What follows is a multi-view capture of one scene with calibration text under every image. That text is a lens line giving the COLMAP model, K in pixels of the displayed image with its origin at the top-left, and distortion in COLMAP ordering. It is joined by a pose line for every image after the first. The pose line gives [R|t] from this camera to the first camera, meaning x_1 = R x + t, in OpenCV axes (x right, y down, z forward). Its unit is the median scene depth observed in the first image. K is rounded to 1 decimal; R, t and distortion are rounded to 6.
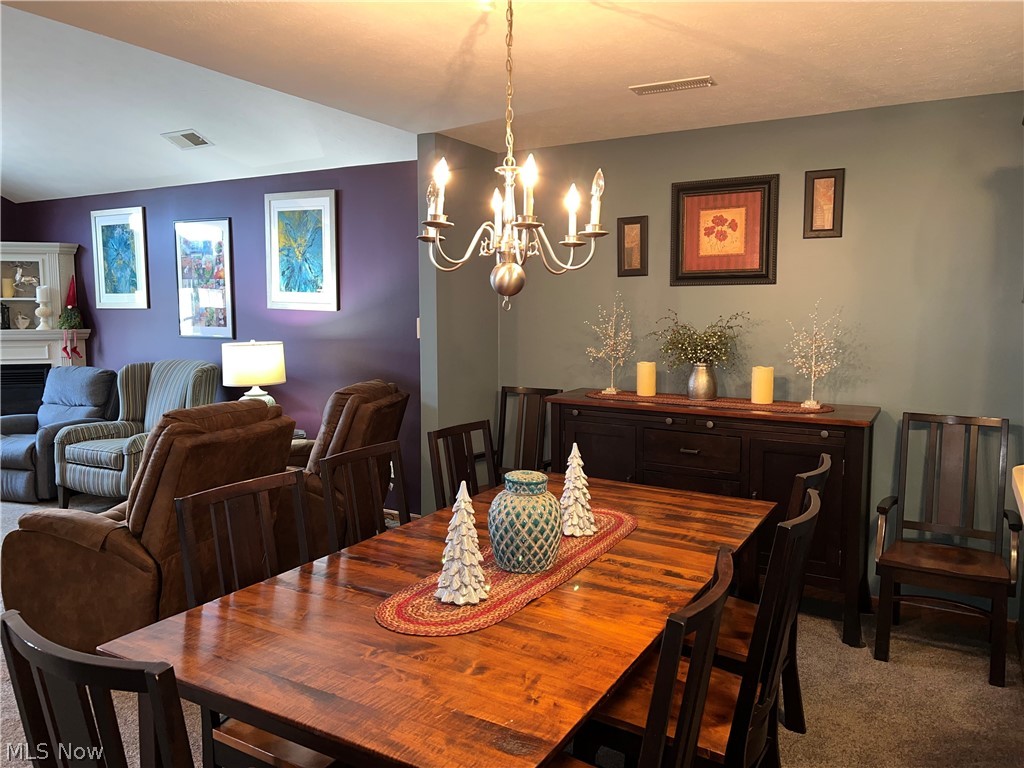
lens RADIAL K [[767.2, 0, 515.3], [0, 767.2, 366.6], [0, 0, 1]] dist [0.065665, -0.068181]
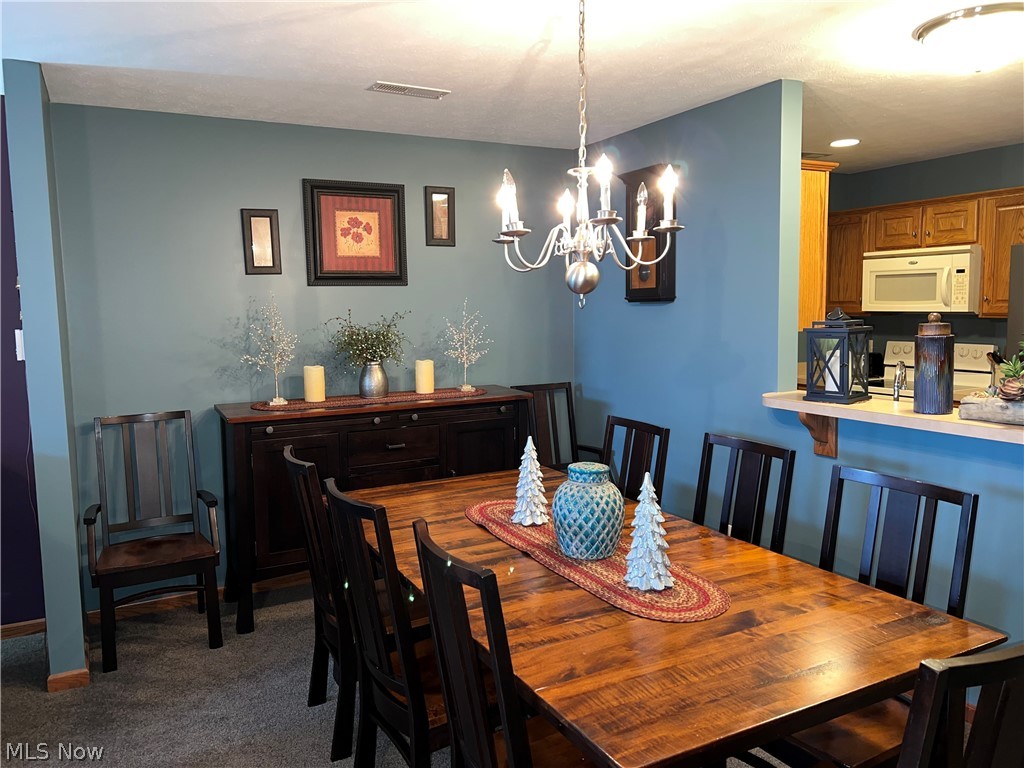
lens RADIAL K [[767.2, 0, 512.1], [0, 767.2, 366.1], [0, 0, 1]] dist [0.065665, -0.068181]
pose [[0.529673, -0.081858, 0.844243, -0.500791], [0.085069, 0.995440, 0.043146, -0.026164], [-0.843925, 0.048965, 0.534222, 0.287210]]
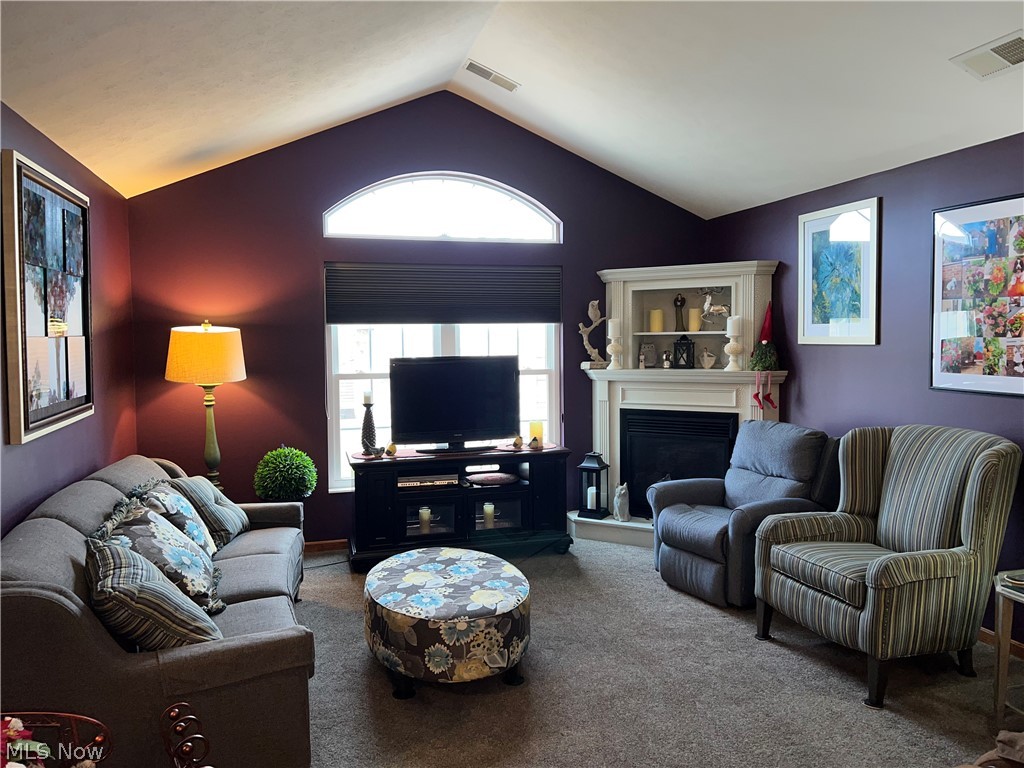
lens RADIAL K [[767.2, 0, 506.2], [0, 767.2, 381.4], [0, 0, 1]] dist [0.065665, -0.068181]
pose [[0.713355, 0.037500, -0.699798, -0.358261], [-0.047636, 0.998852, 0.004966, -0.048476], [0.699182, 0.029793, 0.714323, 0.448813]]
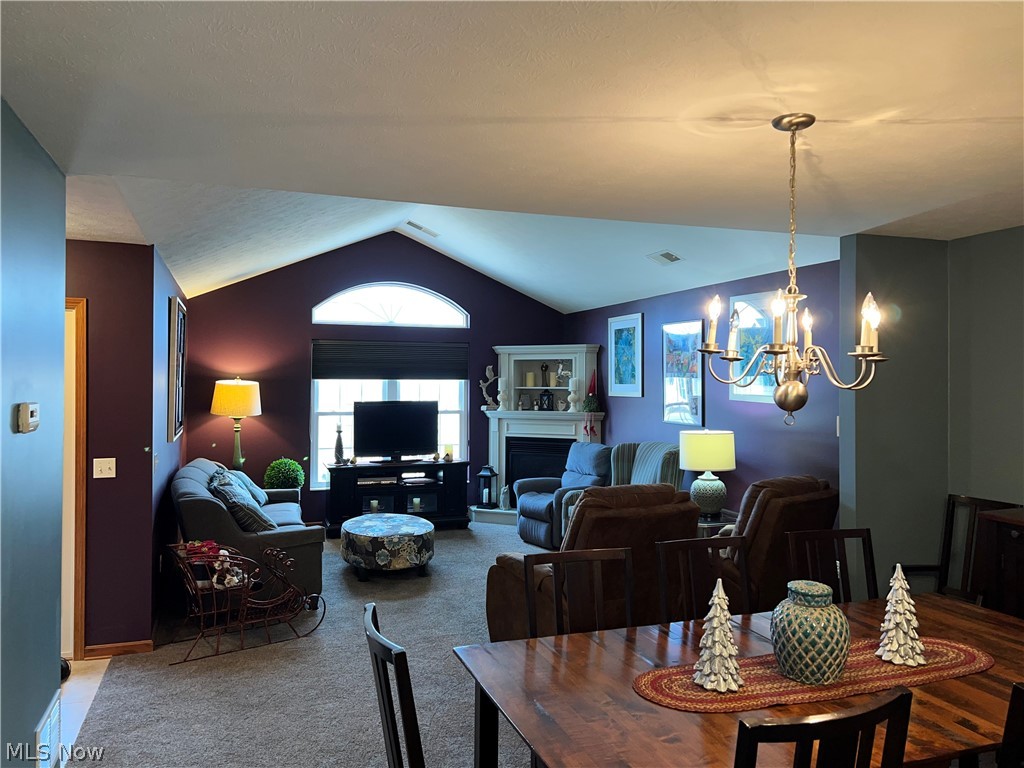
lens RADIAL K [[767.2, 0, 517.3], [0, 767.2, 376.9], [0, 0, 1]] dist [0.065665, -0.068181]
pose [[0.769203, 0.000118, -0.639005, 0.207683], [-0.056102, 0.996151, -0.067349, -0.025317], [0.636537, 0.087655, 0.766249, -0.039270]]
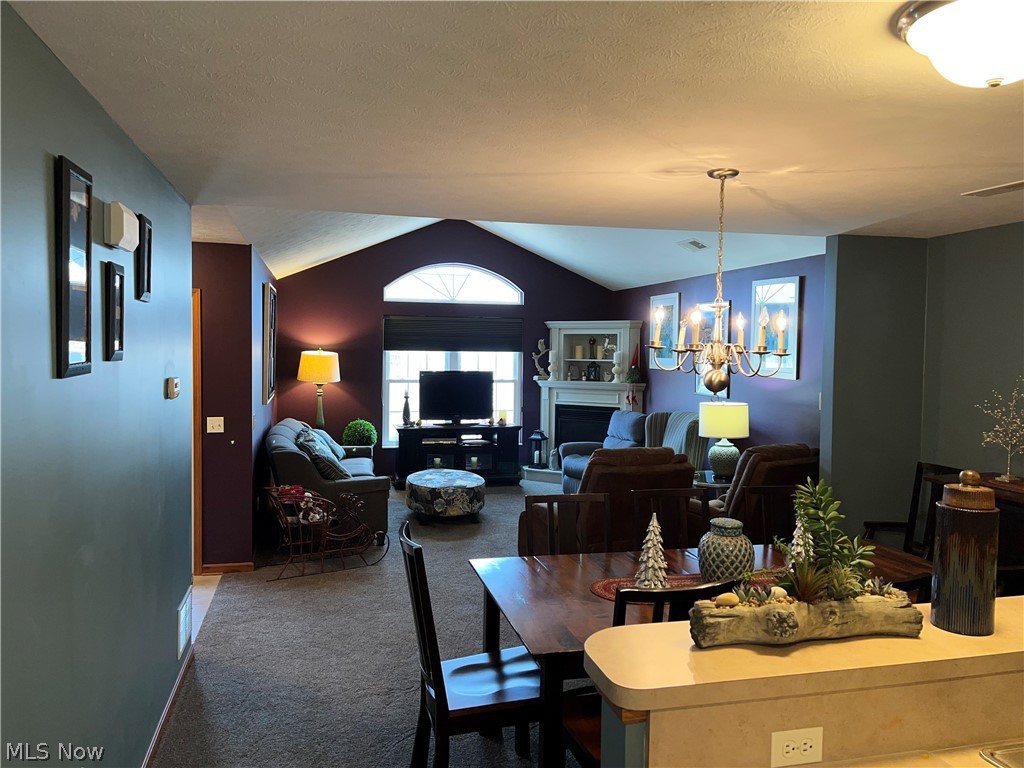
lens RADIAL K [[767.2, 0, 516.3], [0, 767.2, 376.7], [0, 0, 1]] dist [0.065665, -0.068181]
pose [[0.701084, 0.038752, -0.712025, 0.403424], [-0.071351, 0.997323, -0.015975, -0.038990], [0.709500, 0.062004, 0.701973, -0.147543]]
